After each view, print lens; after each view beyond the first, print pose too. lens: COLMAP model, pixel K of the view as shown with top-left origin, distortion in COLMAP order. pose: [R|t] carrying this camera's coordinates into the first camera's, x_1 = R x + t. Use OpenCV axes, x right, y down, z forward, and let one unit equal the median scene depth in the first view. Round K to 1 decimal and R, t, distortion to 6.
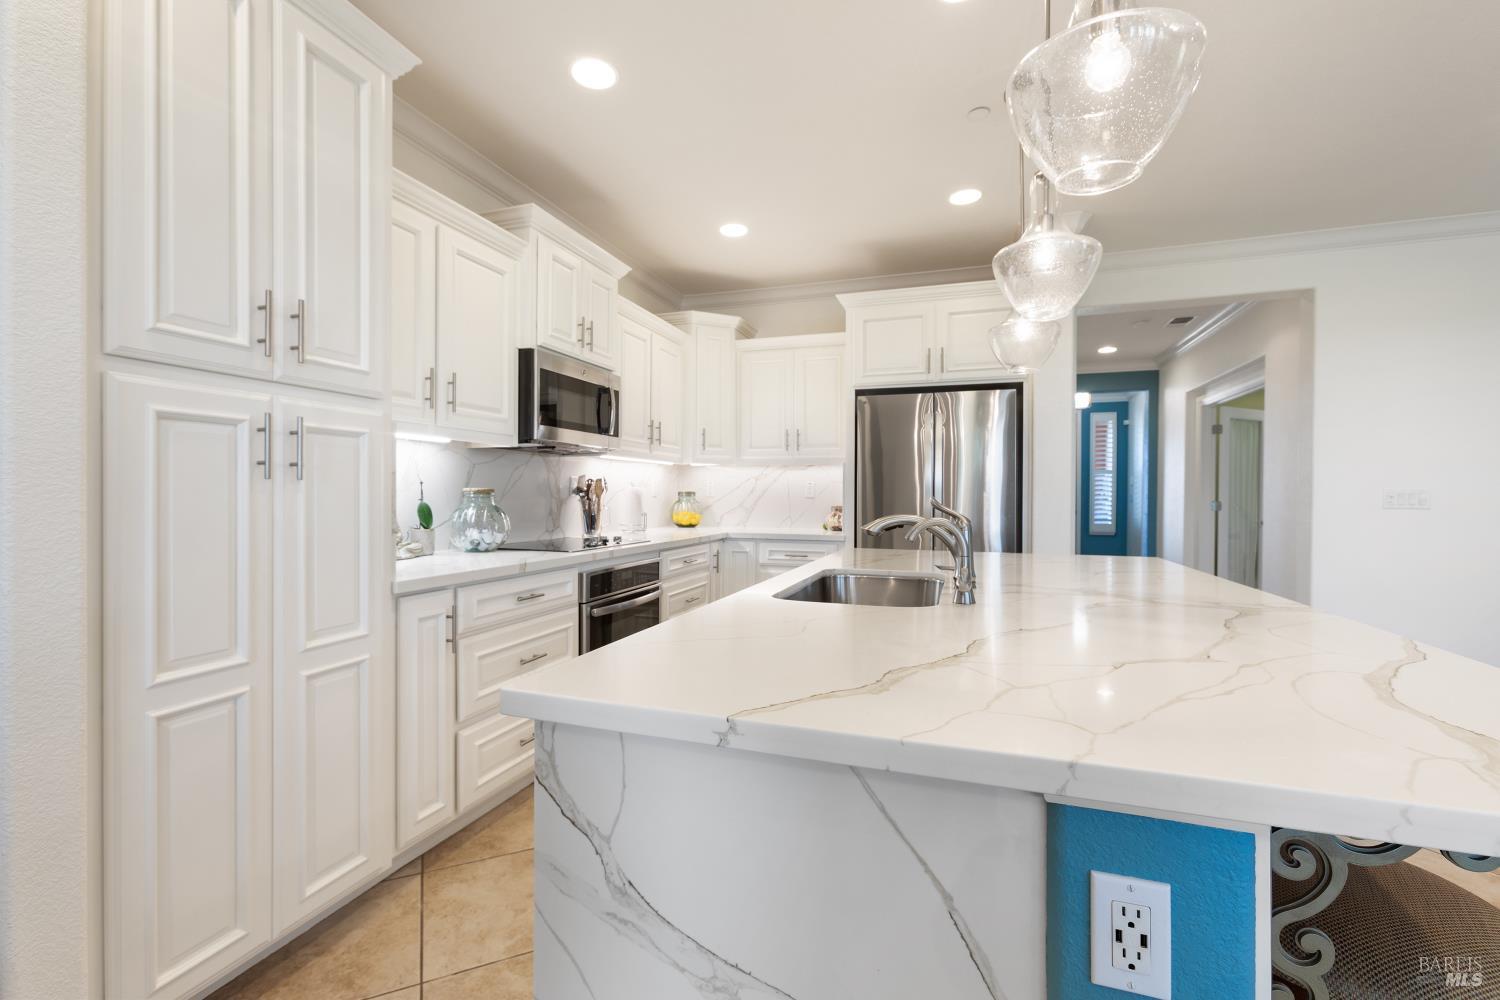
lens RADIAL K [[650.2, 0, 736.5], [0, 650.2, 498.6], [0, 0, 1]] dist [-0.013410, 0.000161]
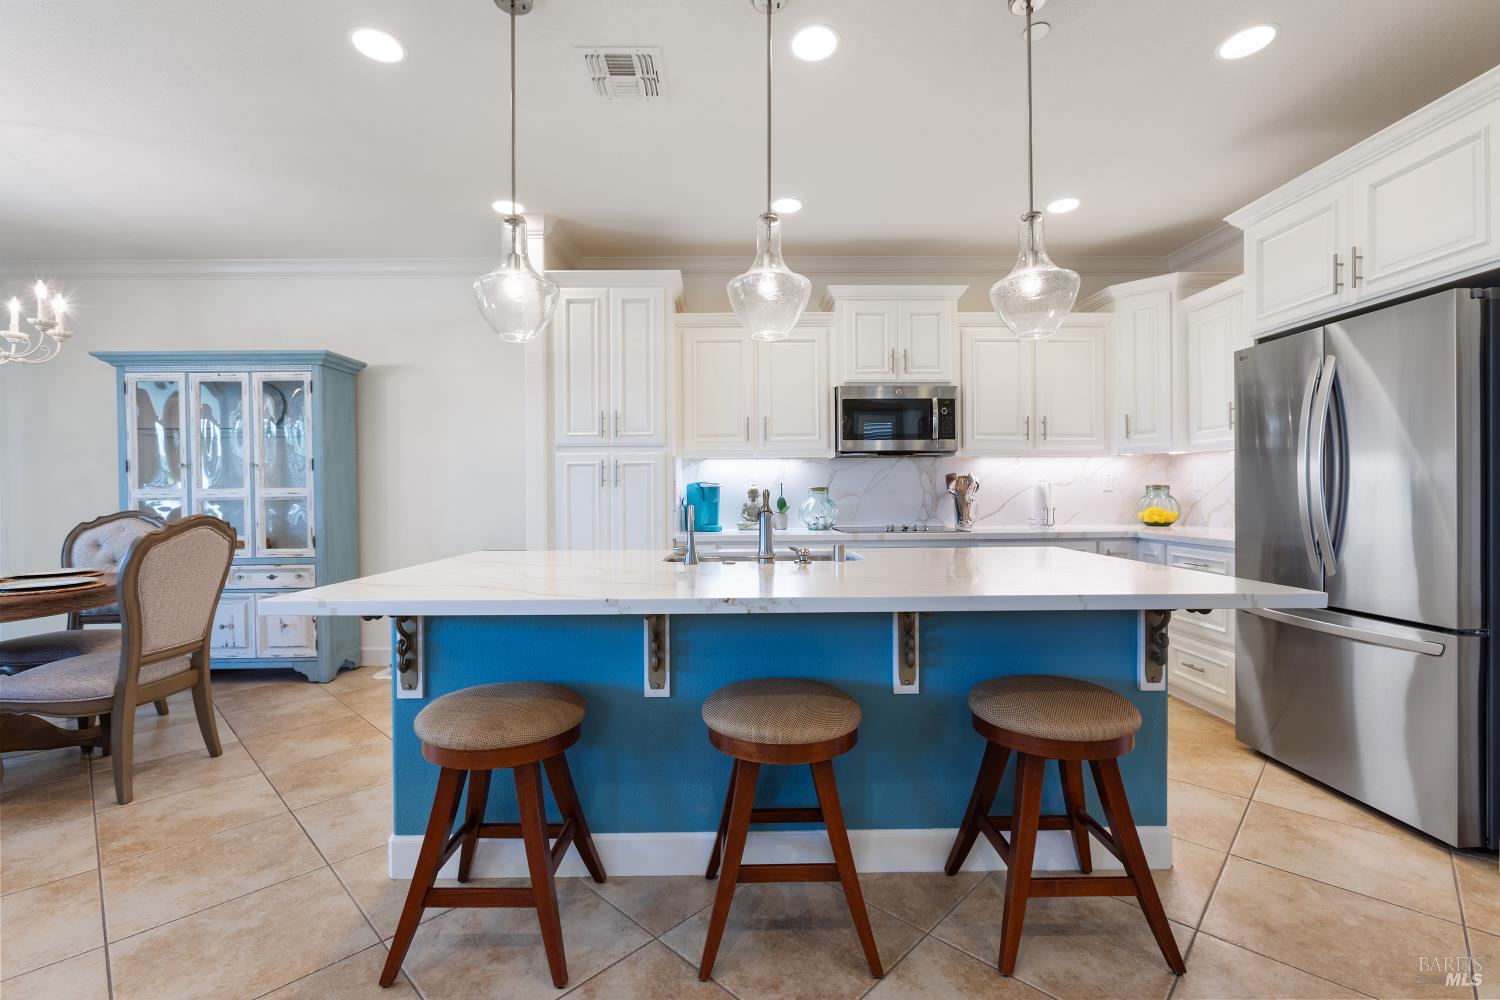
lens RADIAL K [[658.9, 0, 742.5], [0, 658.9, 497.9], [0, 0, 1]] dist [-0.022725, 0.012103]
pose [[0.352677, -0.001174, -0.935745, 0.933241], [0.003382, 0.999994, 0.000020, 0.008053], [0.935739, -0.003172, 0.352679, 0.304152]]
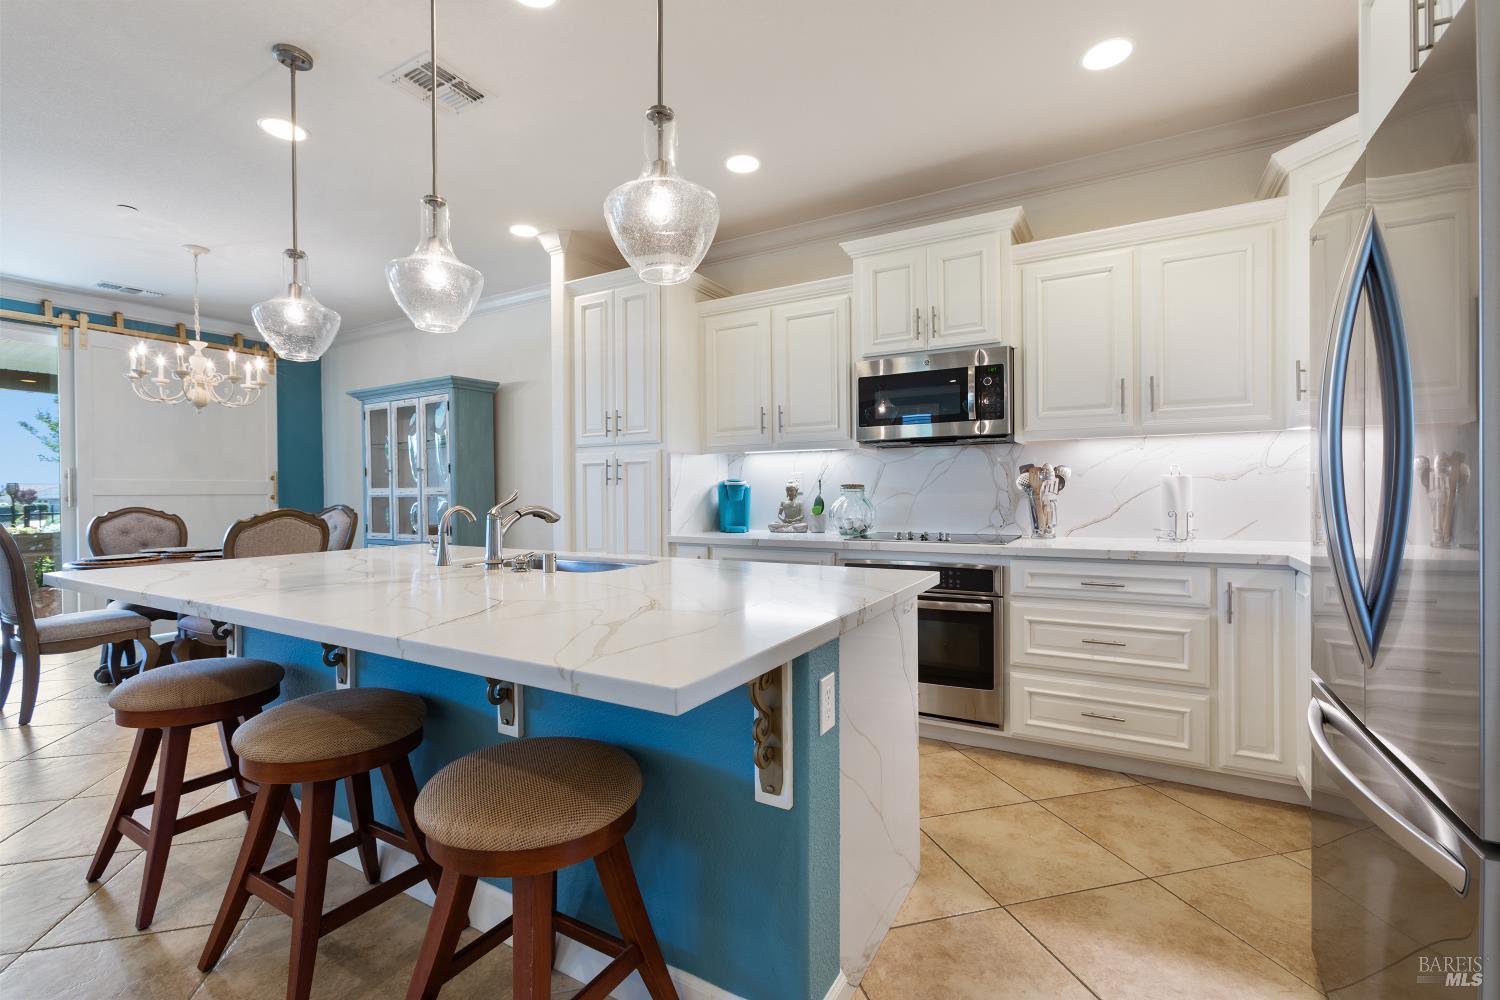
lens RADIAL K [[658.9, 0, 742.5], [0, 658.9, 497.9], [0, 0, 1]] dist [-0.022725, 0.012103]
pose [[-0.183603, 0.004893, -0.982988, 0.873642], [0.001246, 0.999988, 0.004745, 0.004558], [0.983000, -0.000354, -0.183607, 1.008243]]
